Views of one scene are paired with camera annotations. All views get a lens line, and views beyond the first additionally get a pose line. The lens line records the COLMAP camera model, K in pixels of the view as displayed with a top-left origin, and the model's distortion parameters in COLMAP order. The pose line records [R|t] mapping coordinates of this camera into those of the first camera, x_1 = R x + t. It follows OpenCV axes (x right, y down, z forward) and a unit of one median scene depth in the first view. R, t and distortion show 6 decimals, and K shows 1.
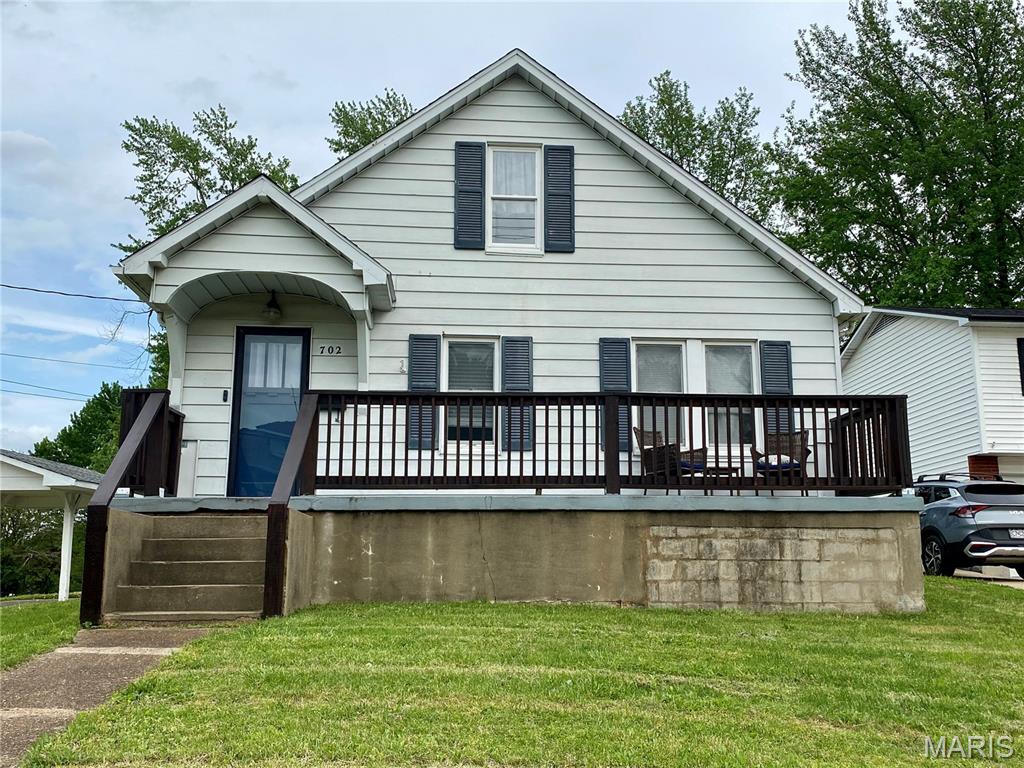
lens RADIAL K [[937.9, 0, 512.0], [0, 937.9, 384.0], [0, 0, 1]] dist [0.036159, -0.001123]
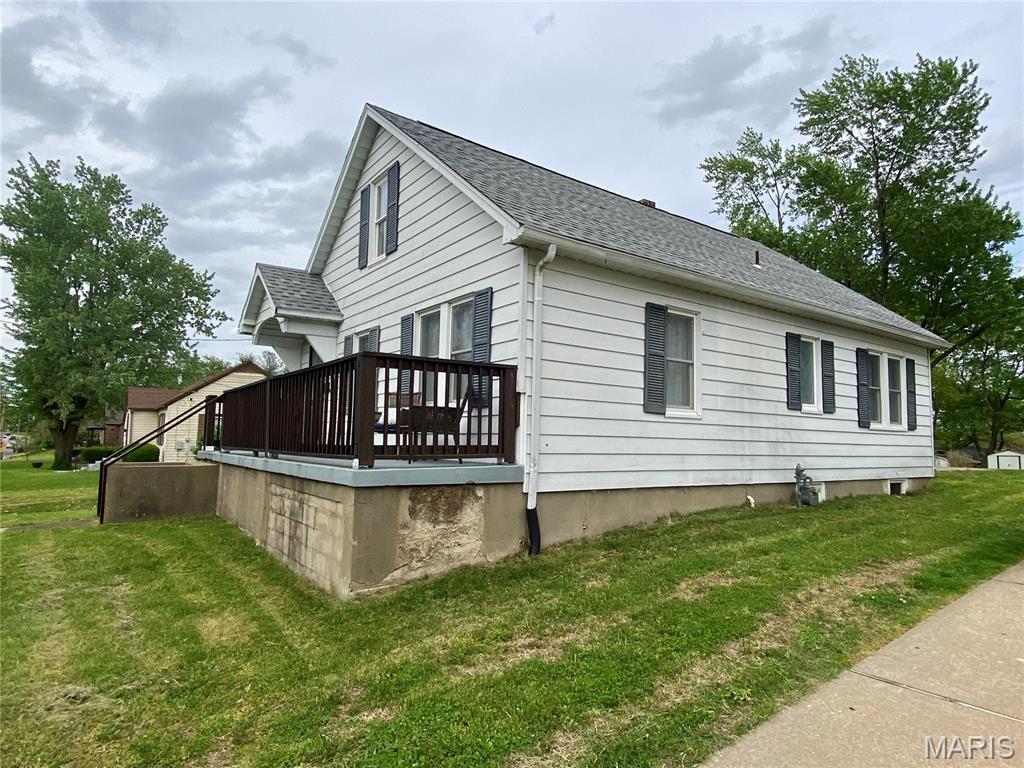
lens RADIAL K [[583.1, 0, 510.4], [0, 583.1, 389.7], [0, 0, 1]] dist [-0.002724, -0.000491]
pose [[0.497945, -0.048535, -0.865850, 0.800045], [0.144536, 0.989112, 0.027677, 0.041574], [0.855079, -0.138928, 0.499538, 0.728722]]
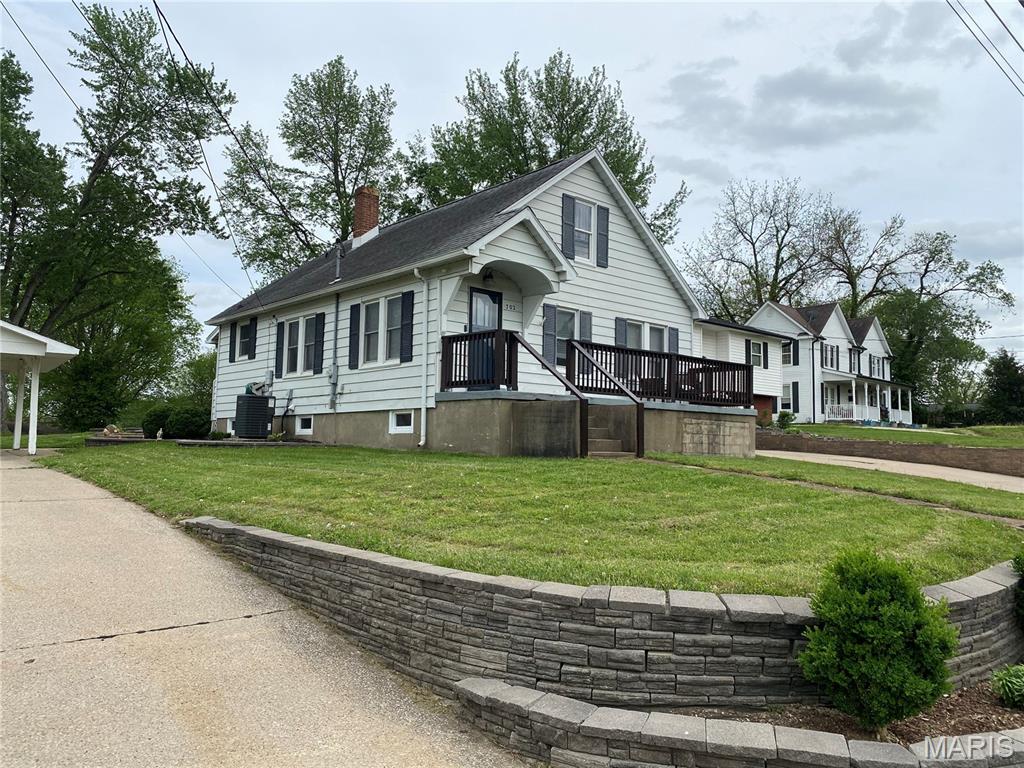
lens RADIAL K [[776.5, 0, 512.0], [0, 776.5, 384.0], [0, 0, 1]] dist [0.001955, 0.000111]
pose [[0.806267, 0.066535, 0.587798, -0.985417], [-0.135012, 0.988126, 0.073342, -0.002026], [-0.575938, -0.138493, 0.805677, -0.155957]]
